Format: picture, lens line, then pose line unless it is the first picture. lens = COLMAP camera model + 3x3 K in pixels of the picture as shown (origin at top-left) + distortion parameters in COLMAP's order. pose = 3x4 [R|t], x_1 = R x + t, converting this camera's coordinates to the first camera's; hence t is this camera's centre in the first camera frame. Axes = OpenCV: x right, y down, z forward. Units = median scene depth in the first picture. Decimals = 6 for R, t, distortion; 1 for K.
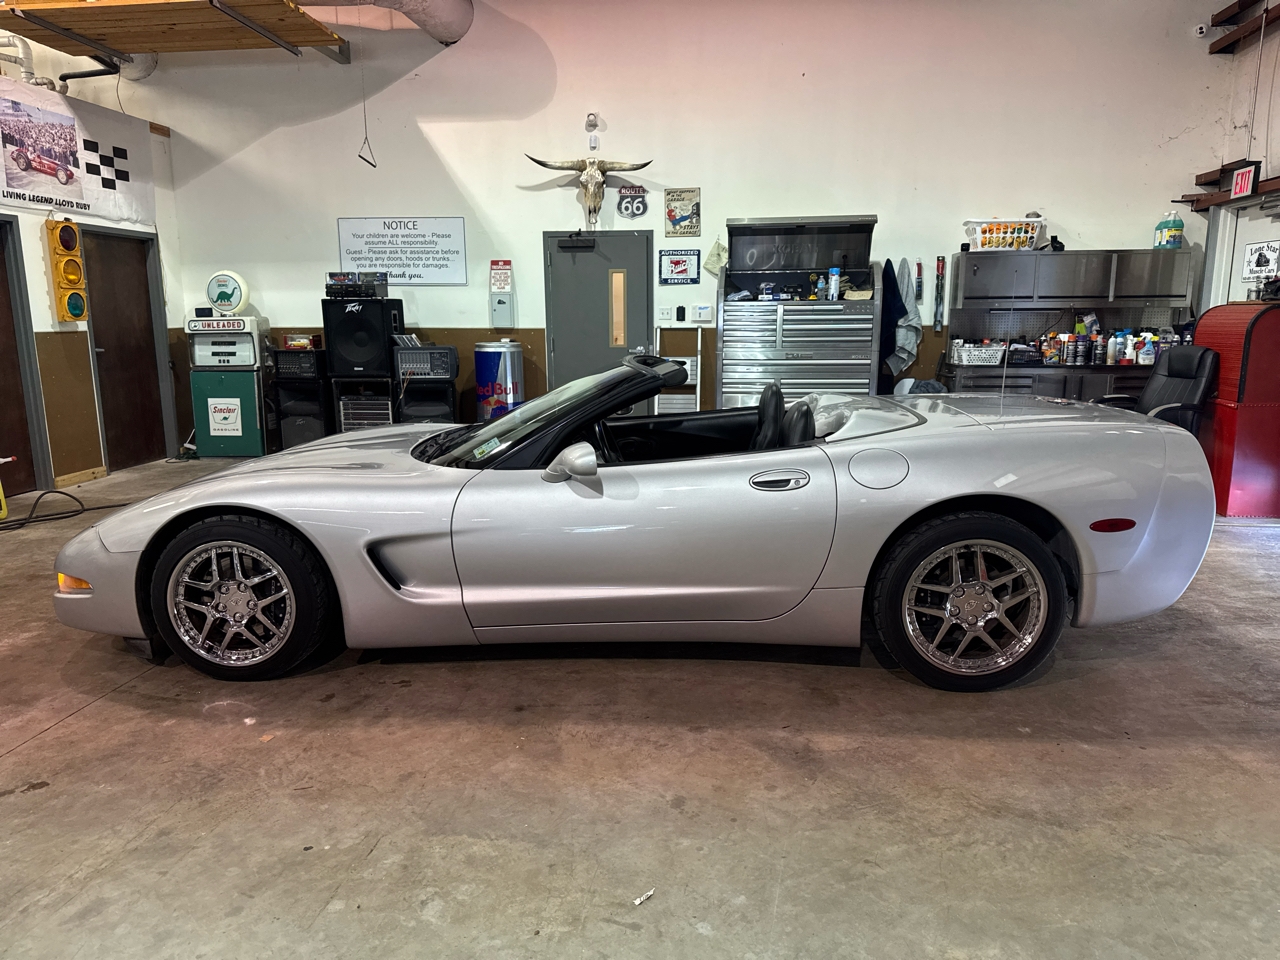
lens RADIAL K [[878.9, 0, 645.7], [0, 878.9, 489.3], [0, 0, 1]] dist [0.097180, -0.136357]
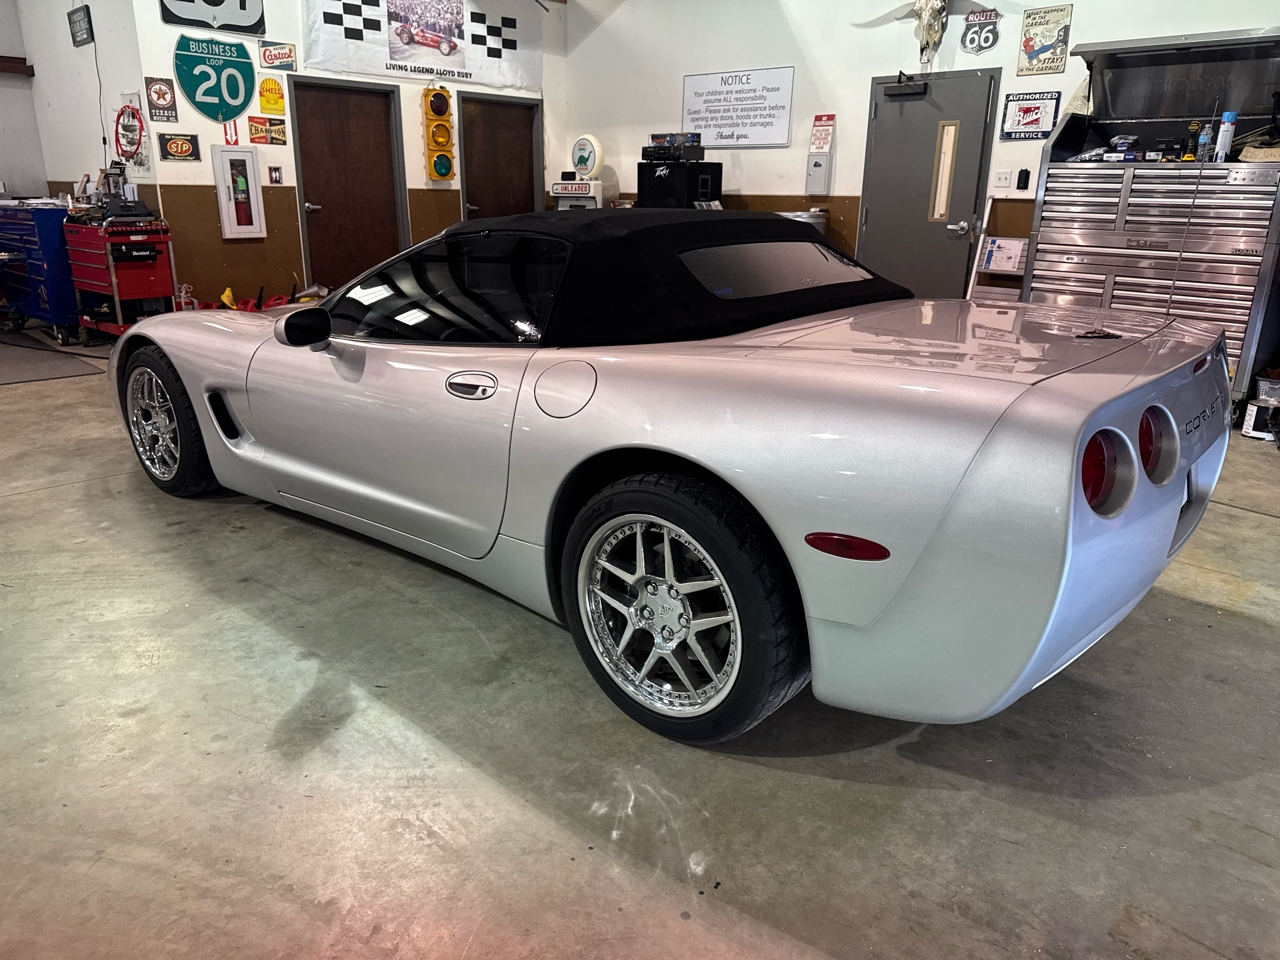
lens RADIAL K [[899.4, 0, 644.6], [0, 899.4, 464.6], [0, 0, 1]] dist [0.053280, -0.075264]
pose [[0.797406, 0.194504, -0.571238, 0.292526], [-0.136068, 0.980206, 0.143815, -0.029609], [0.587903, -0.036952, 0.808087, 0.184017]]
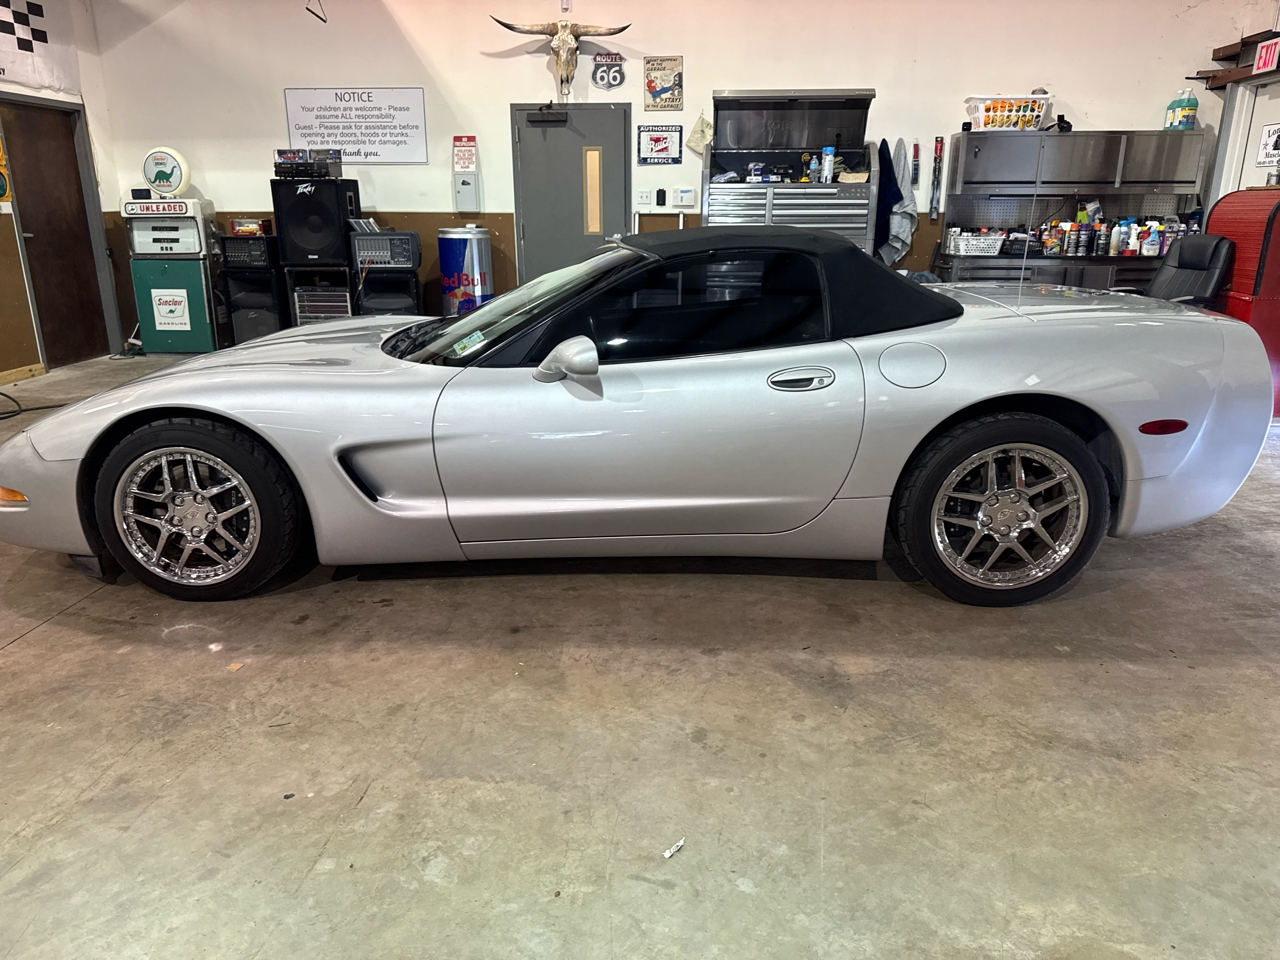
lens RADIAL K [[888.6, 0, 639.2], [0, 888.6, 483.2], [0, 0, 1]] dist [0.031494, -0.037139]
pose [[0.999419, -0.004479, 0.033777, -0.017392], [0.000843, 0.994268, 0.106916, -0.000398], [-0.034063, -0.106826, 0.993694, 0.040922]]
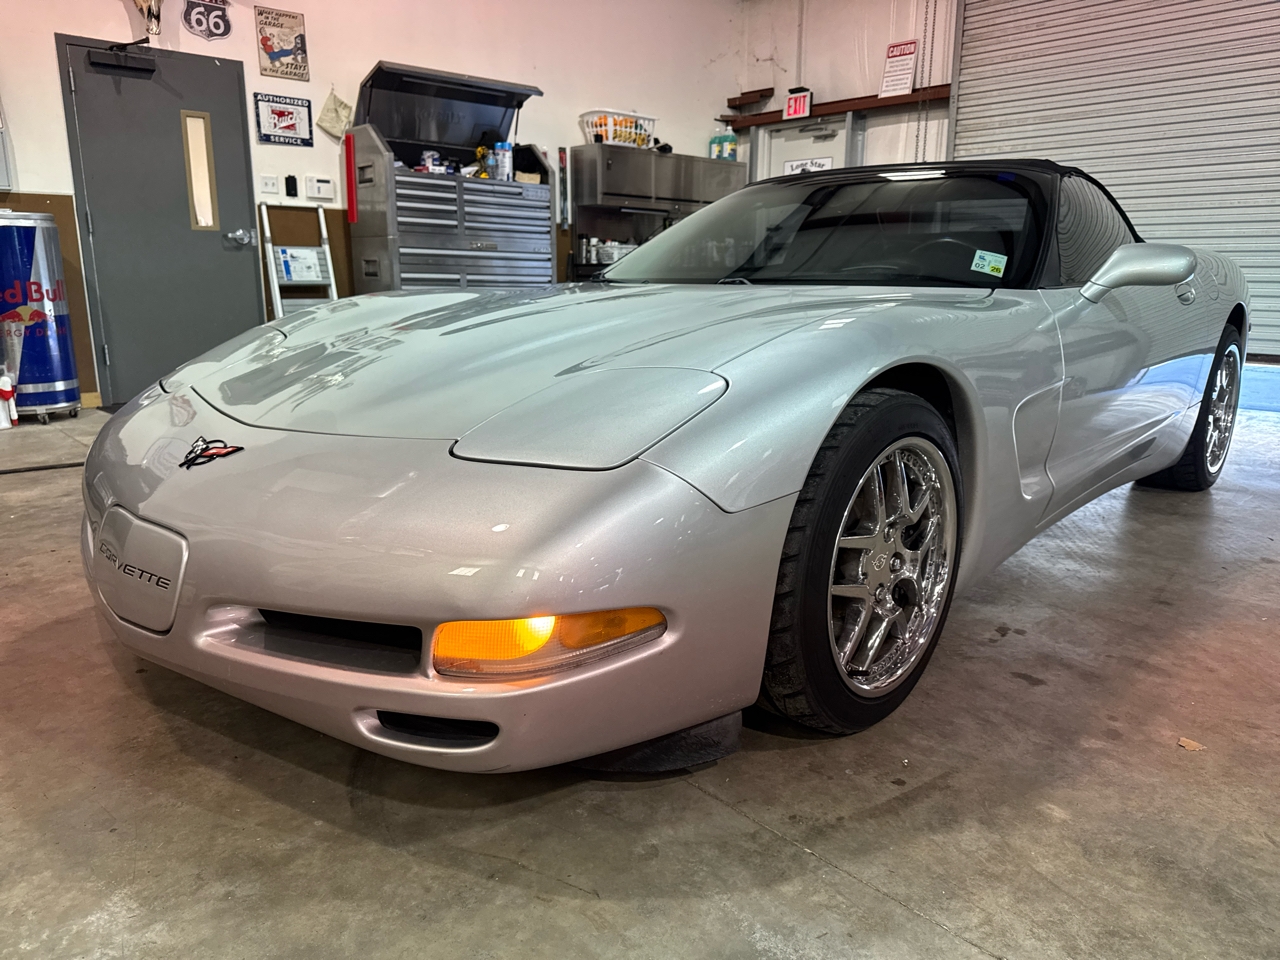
lens RADIAL K [[894.6, 0, 634.5], [0, 894.6, 475.4], [0, 0, 1]] dist [0.020204, -0.020999]
pose [[0.652889, -0.158466, 0.740692, -0.389297], [0.131581, 0.986731, 0.095121, 0.003335], [-0.745937, 0.035358, 0.665077, 0.325171]]
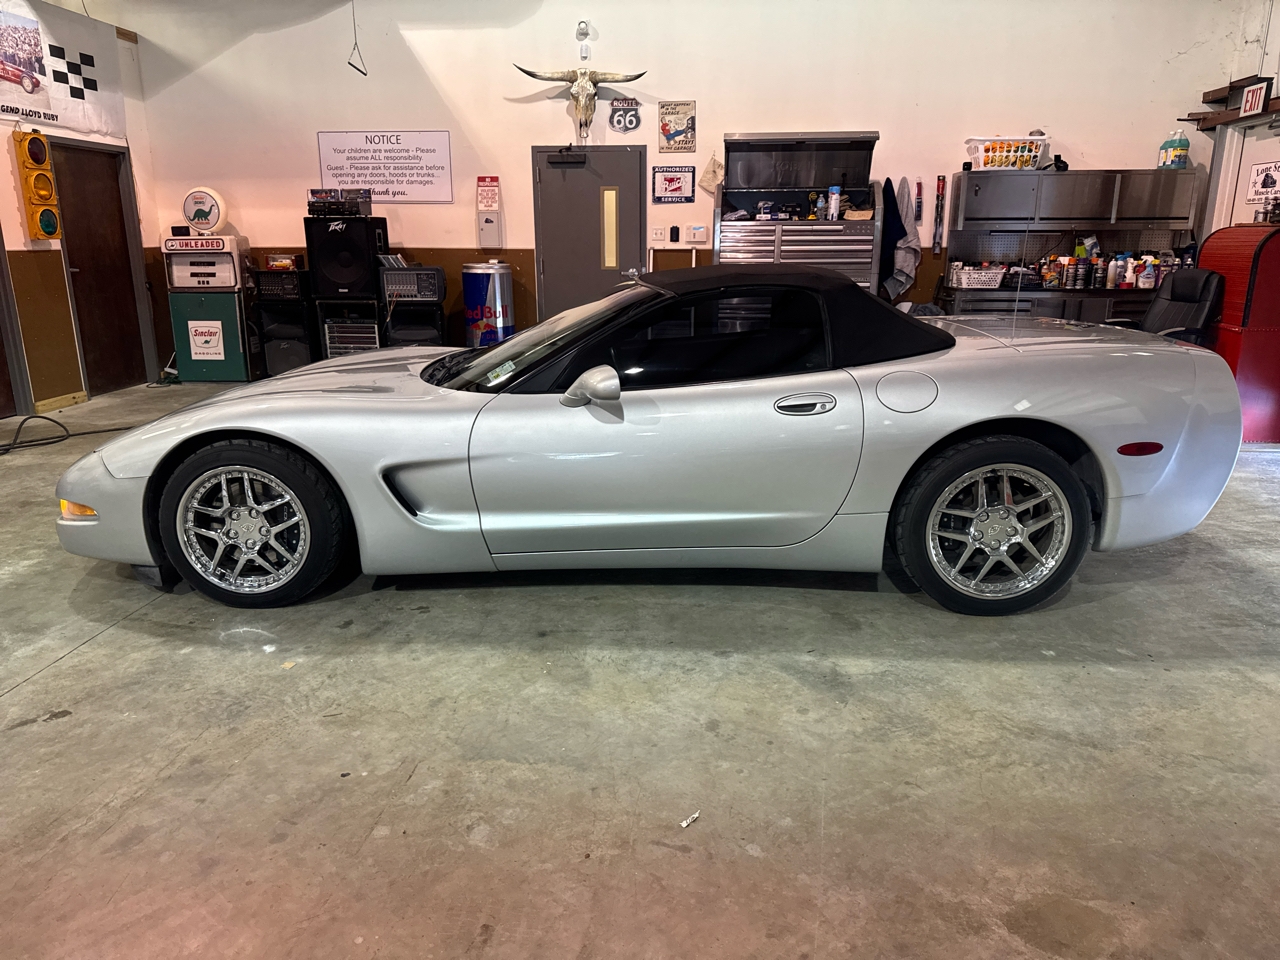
lens RADIAL K [[882.7, 0, 640.0], [0, 882.7, 480.0], [0, 0, 1]] dist [0.055549, -0.069460]
pose [[0.999774, -0.001550, 0.021221, -0.020963], [0.000024, 0.997424, 0.071733, 0.001437], [-0.021277, -0.071717, 0.997198, 0.009029]]
